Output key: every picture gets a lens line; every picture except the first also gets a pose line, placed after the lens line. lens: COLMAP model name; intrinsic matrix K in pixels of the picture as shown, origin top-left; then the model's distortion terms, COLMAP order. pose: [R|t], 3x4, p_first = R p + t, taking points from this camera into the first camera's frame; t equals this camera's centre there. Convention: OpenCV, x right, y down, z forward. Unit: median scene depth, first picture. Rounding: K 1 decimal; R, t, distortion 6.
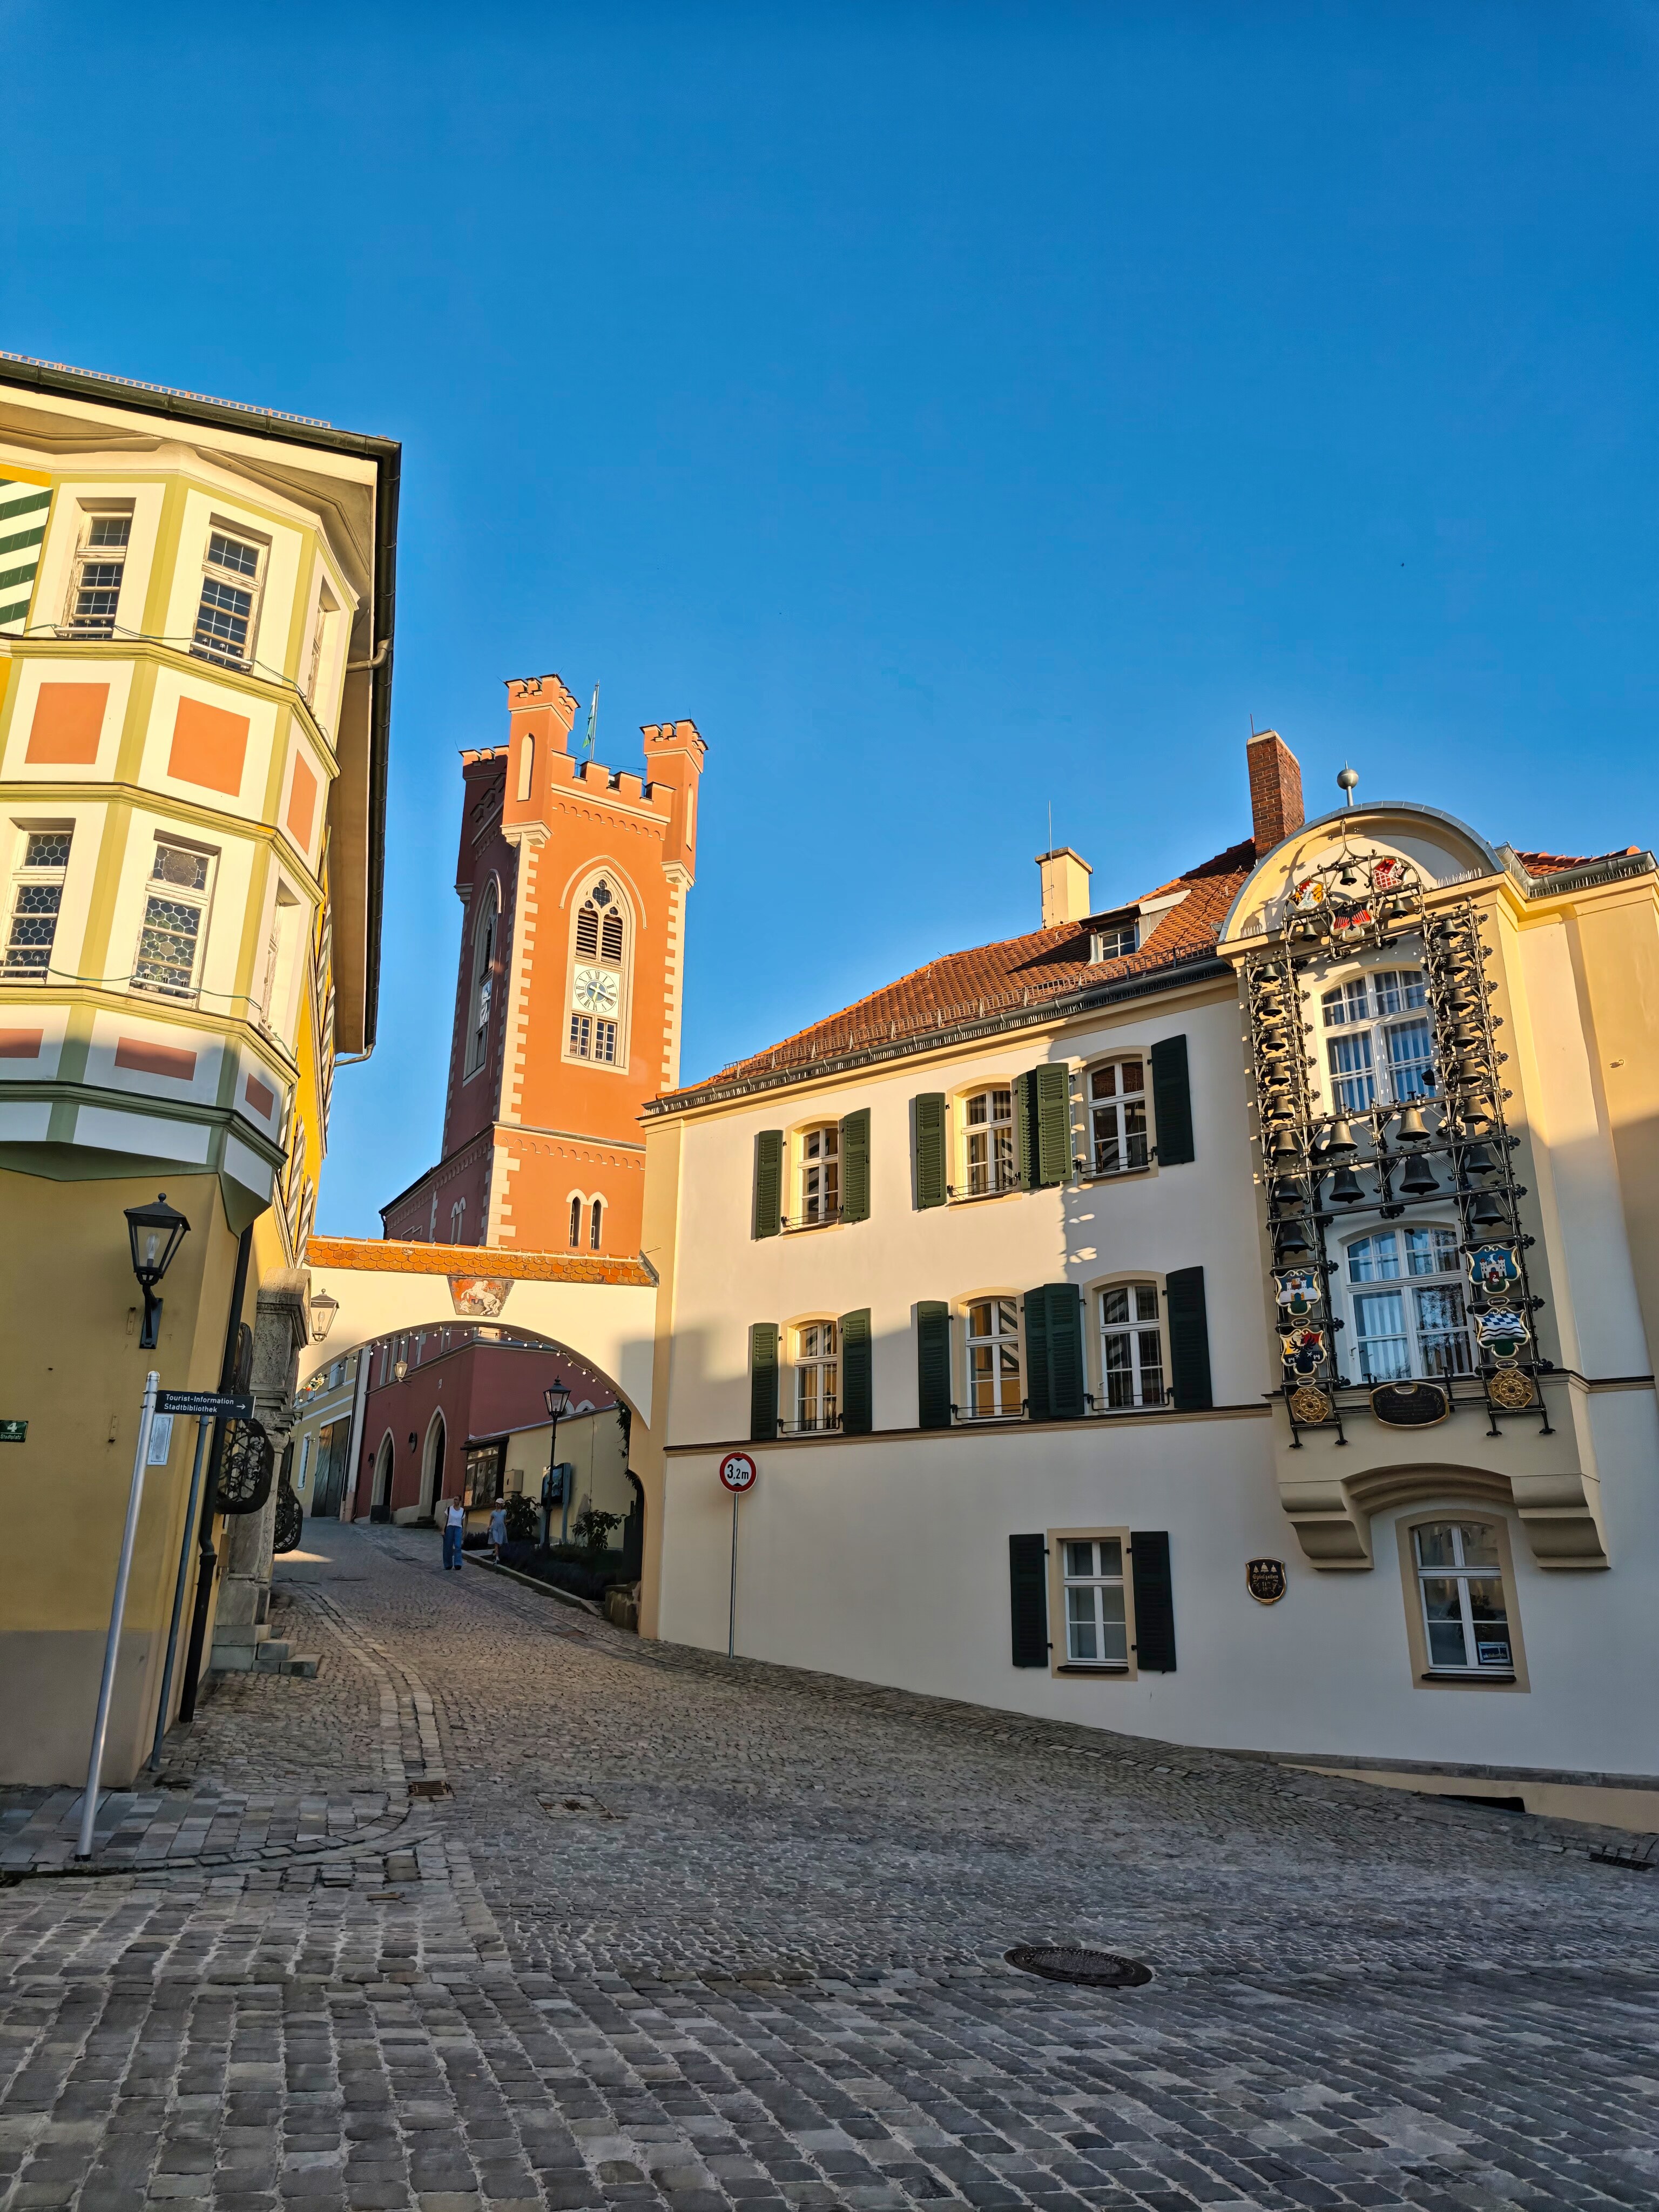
lens RADIAL K [[1500.4, 0, 827.7], [0, 1500.4, 1126.2], [0, 0, 1]] dist [0.044713, -0.044691]
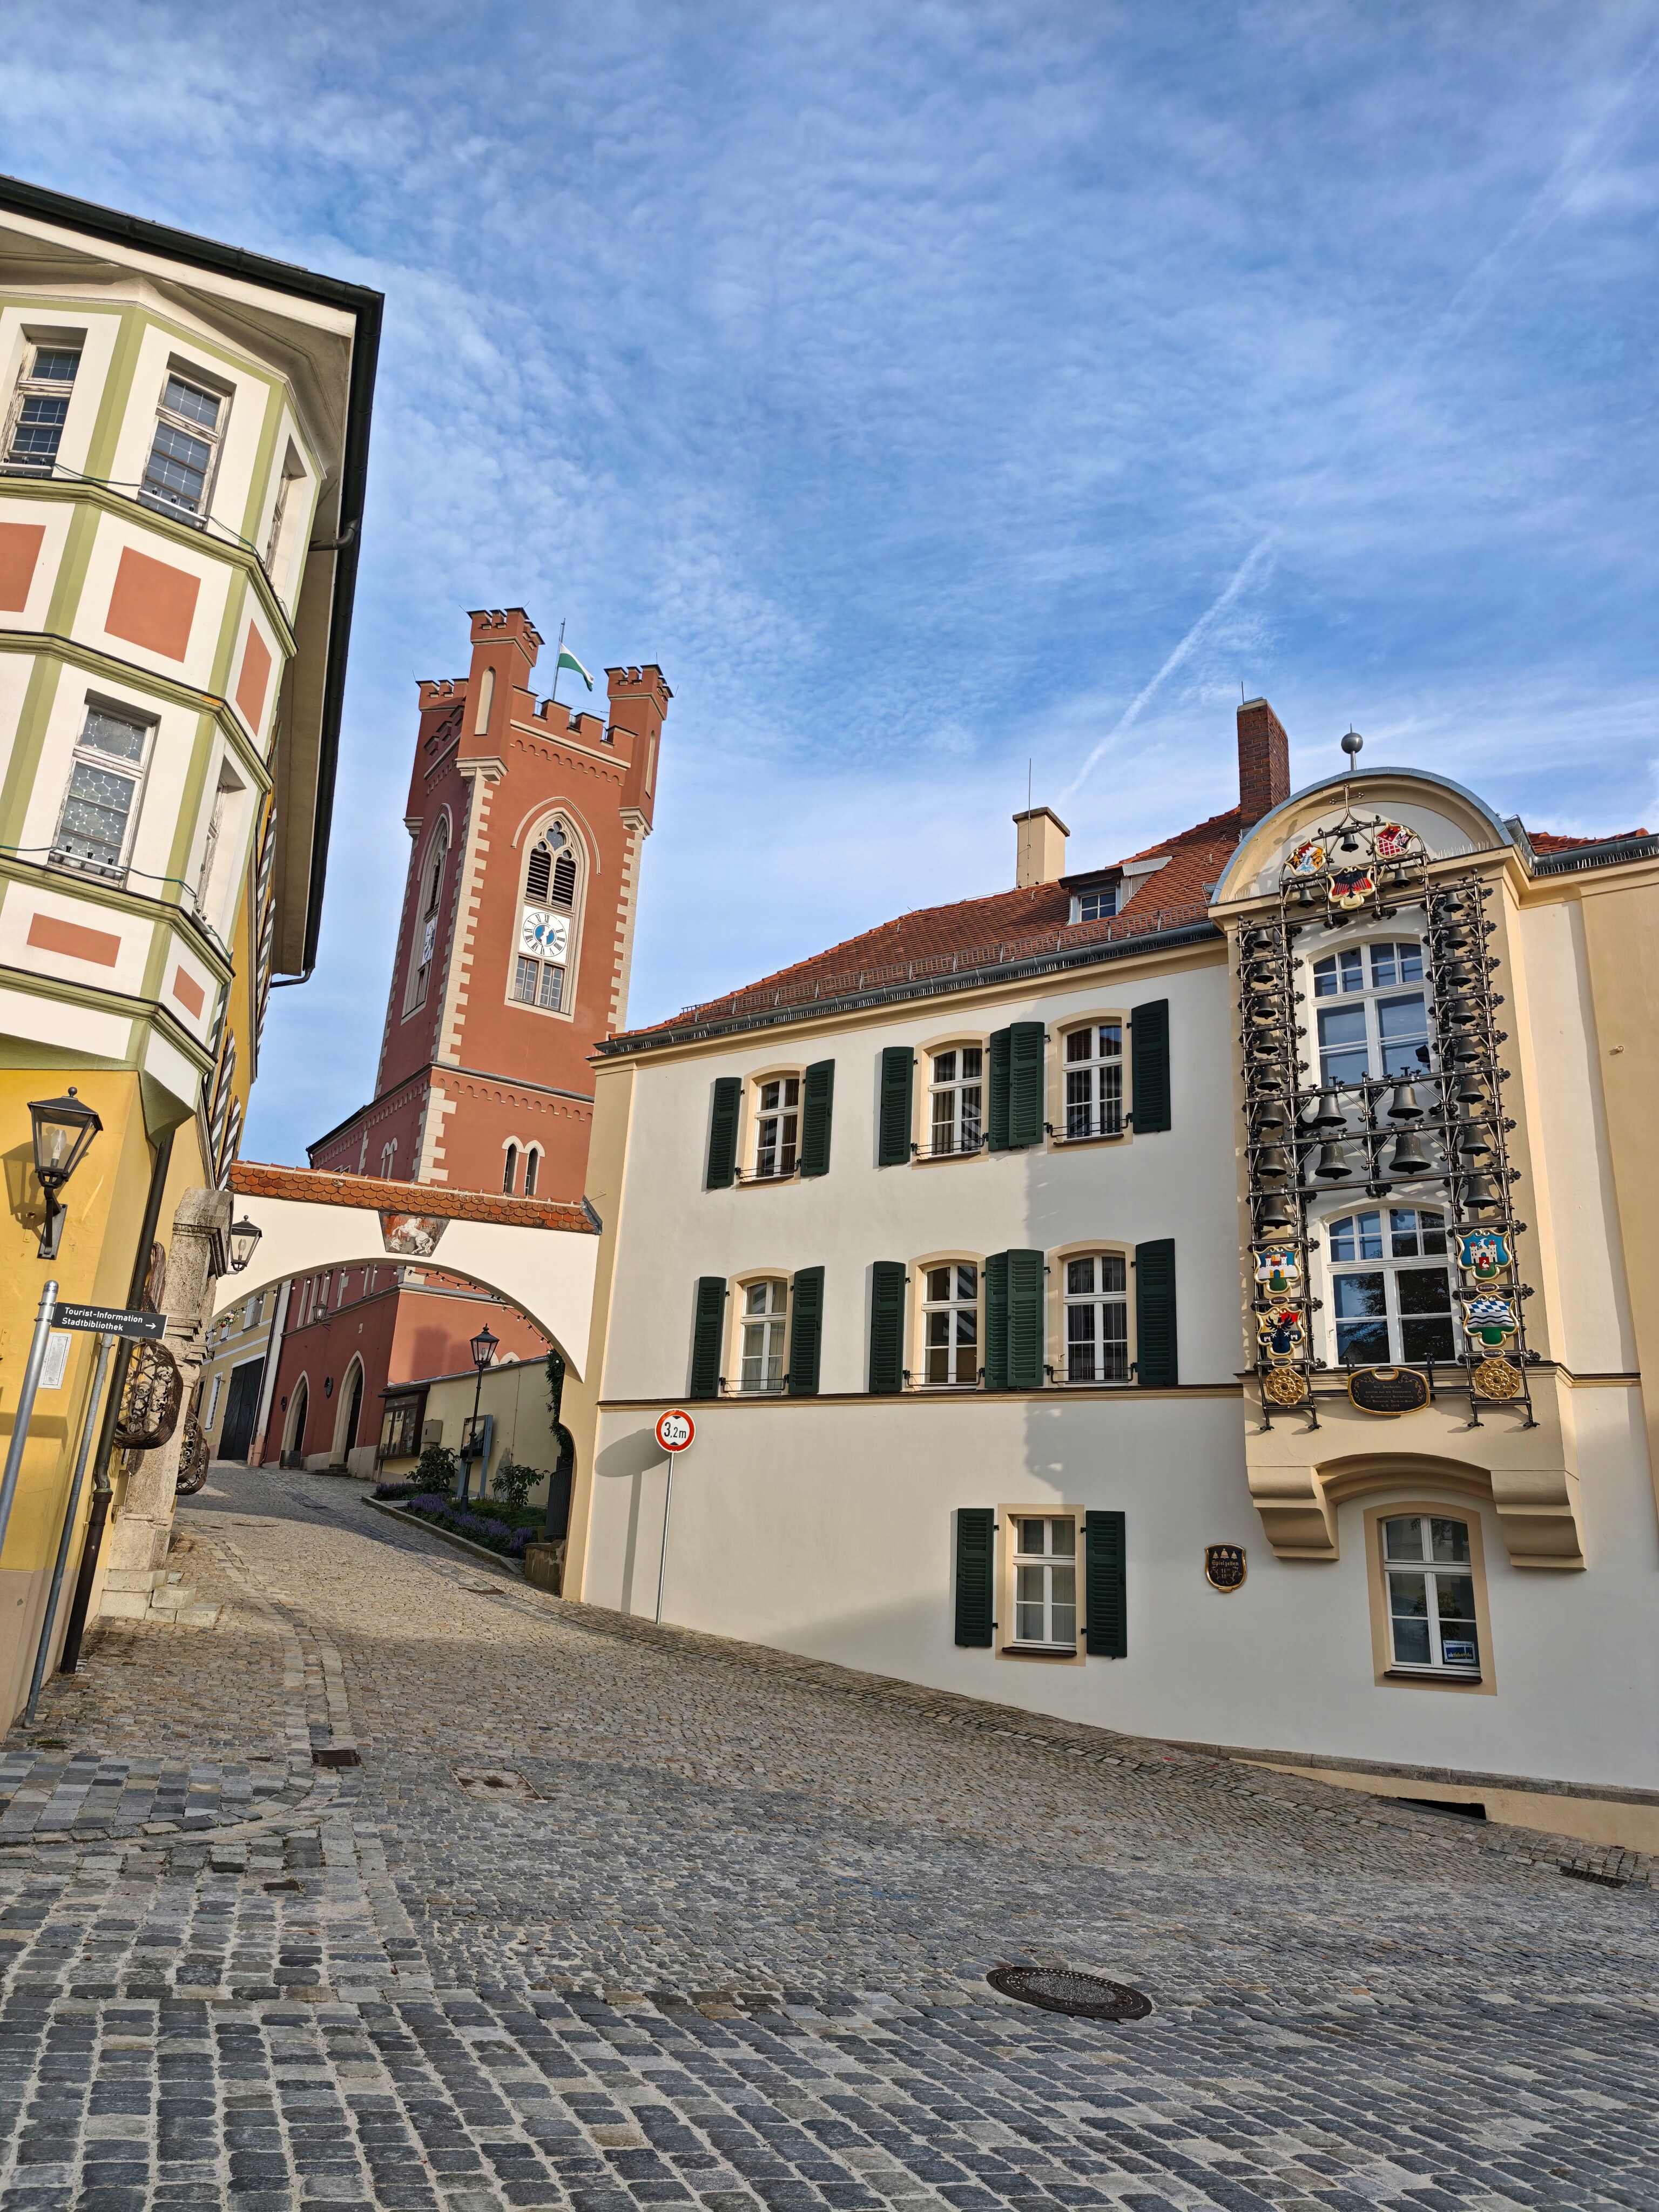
lens RADIAL K [[1493.9, 0, 832.5], [0, 1493.9, 1099.2], [0, 0, 1]] dist [0.046765, -0.043914]
pose [[0.997306, 0.056484, 0.046801, -0.019492], [-0.056558, 0.998399, 0.000254, 0.016031], [-0.046711, -0.002900, 0.998904, 0.051856]]
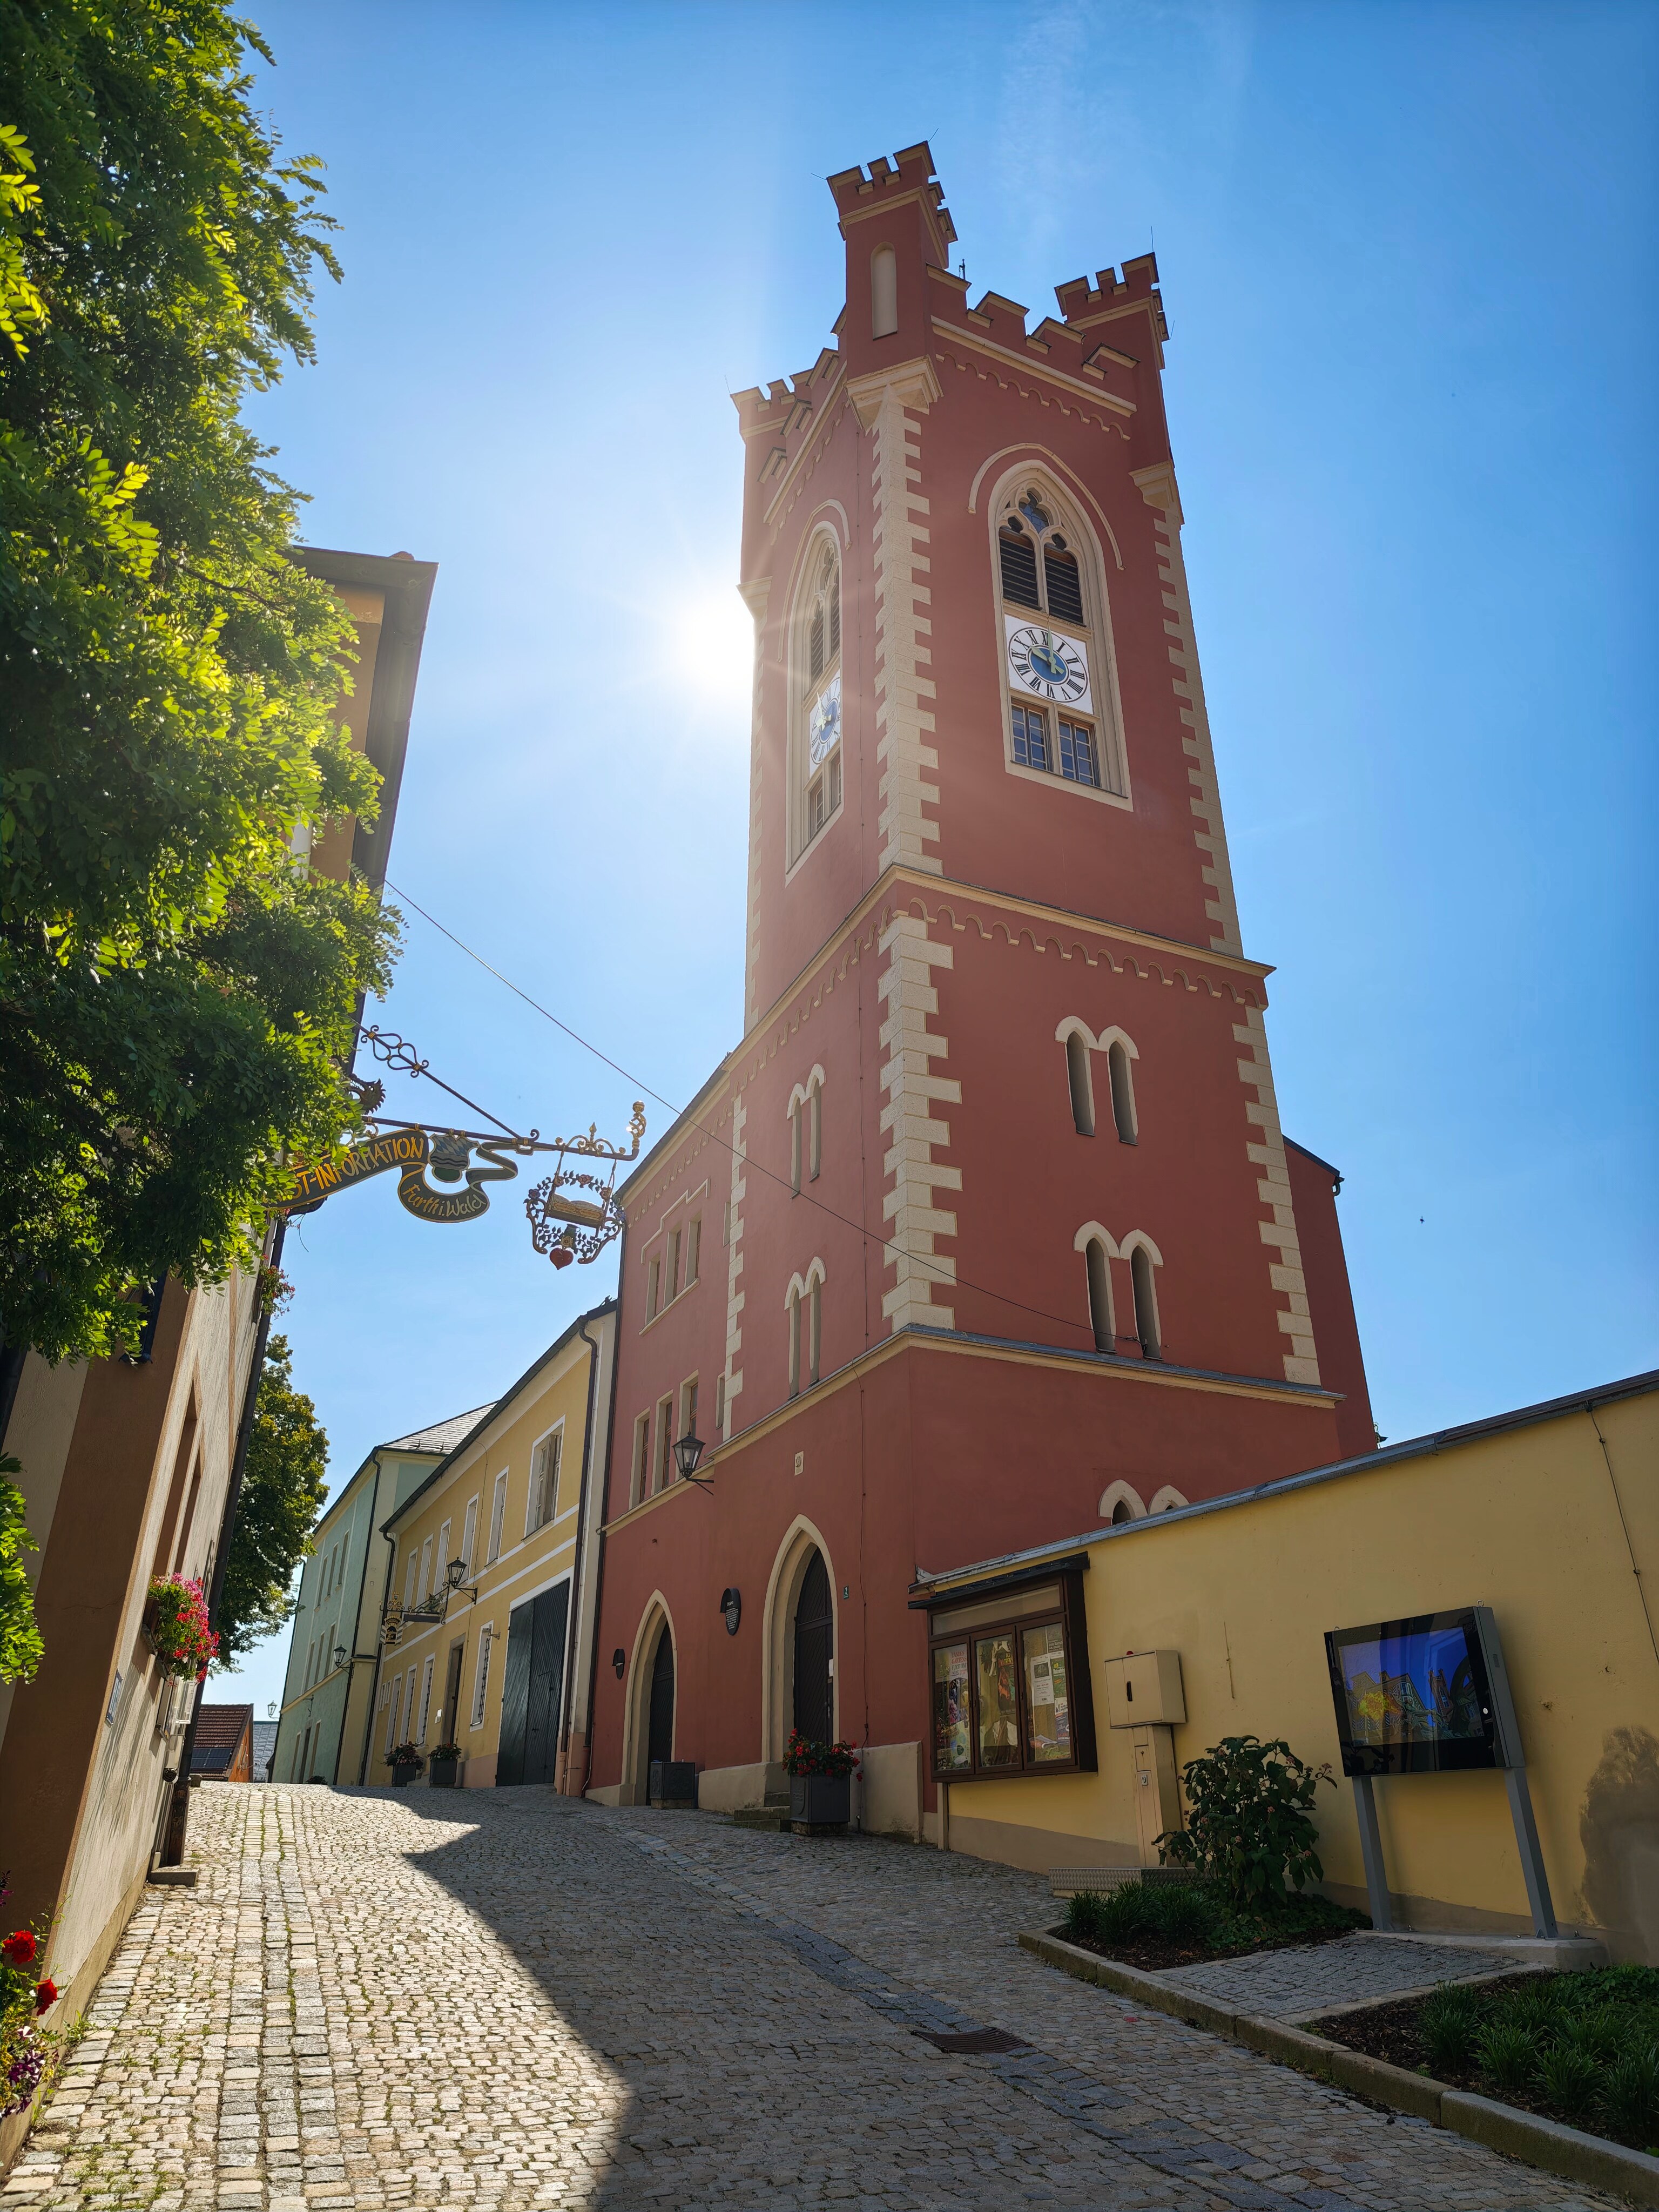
lens RADIAL K [[1493.0, 0, 803.1], [0, 1493.0, 1089.3], [0, 0, 1]] dist [0.006996, 0.000566]
pose [[0.992781, -0.059305, -0.104255, -0.522468], [0.041246, 0.985002, -0.167540, 0.349556], [0.112628, 0.162031, 0.980337, 1.438939]]
